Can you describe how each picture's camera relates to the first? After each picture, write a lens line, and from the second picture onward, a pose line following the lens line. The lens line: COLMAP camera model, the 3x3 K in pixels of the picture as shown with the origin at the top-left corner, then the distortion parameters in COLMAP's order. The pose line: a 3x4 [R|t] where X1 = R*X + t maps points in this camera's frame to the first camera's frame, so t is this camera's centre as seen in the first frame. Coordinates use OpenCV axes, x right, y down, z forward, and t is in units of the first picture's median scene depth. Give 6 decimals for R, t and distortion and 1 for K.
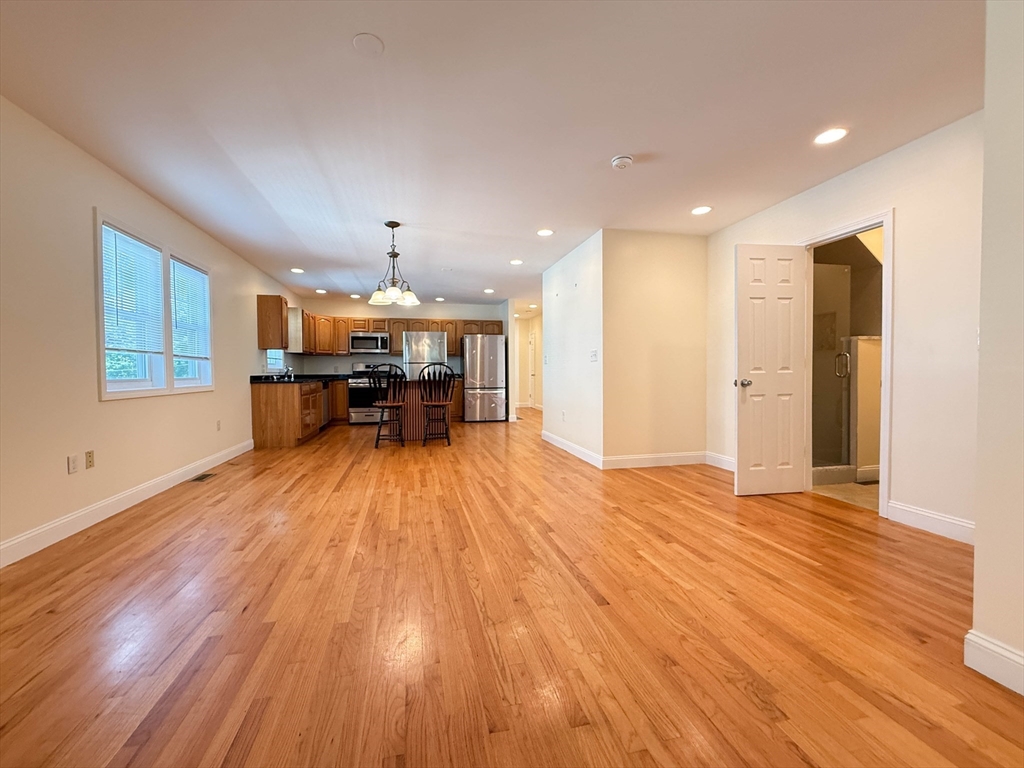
lens RADIAL K [[416.1, 0, 511.2], [0, 416.1, 381.3], [0, 0, 1]] dist [0.001671, 0.000129]
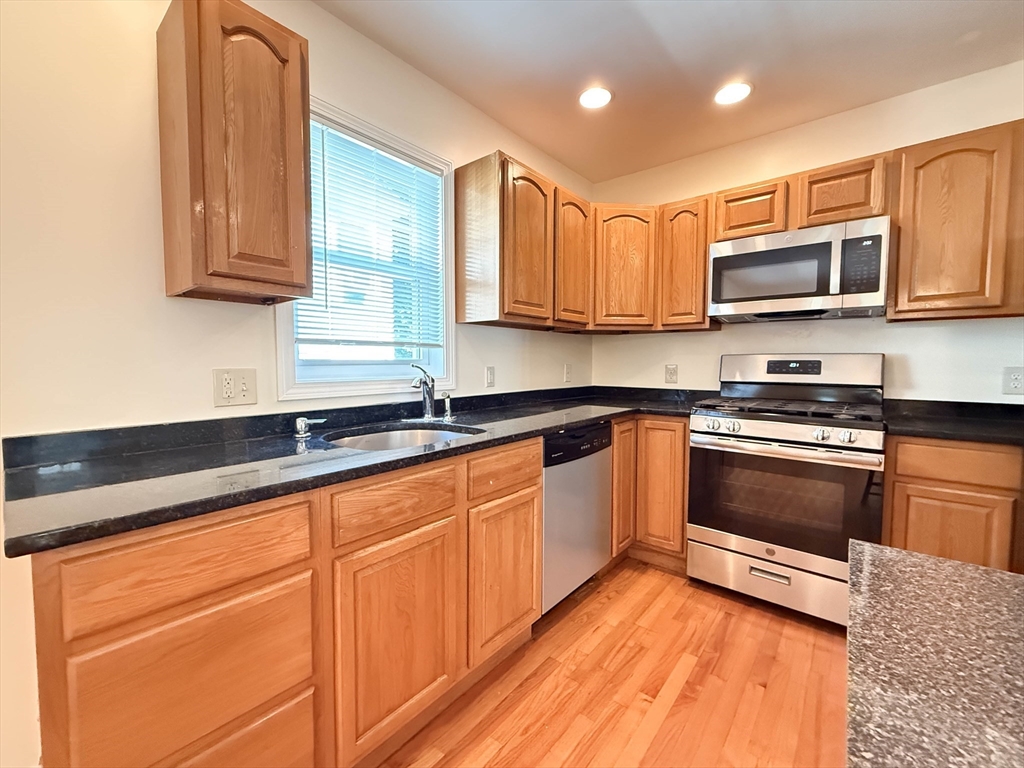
lens RADIAL K [[416.1, 0, 511.2], [0, 416.1, 381.3], [0, 0, 1]] dist [0.001671, 0.000129]
pose [[0.586604, 0.044912, -0.808628, -0.243780], [-0.023789, 0.998986, 0.038228, -0.034508], [0.809525, -0.003189, 0.587077, 0.752936]]
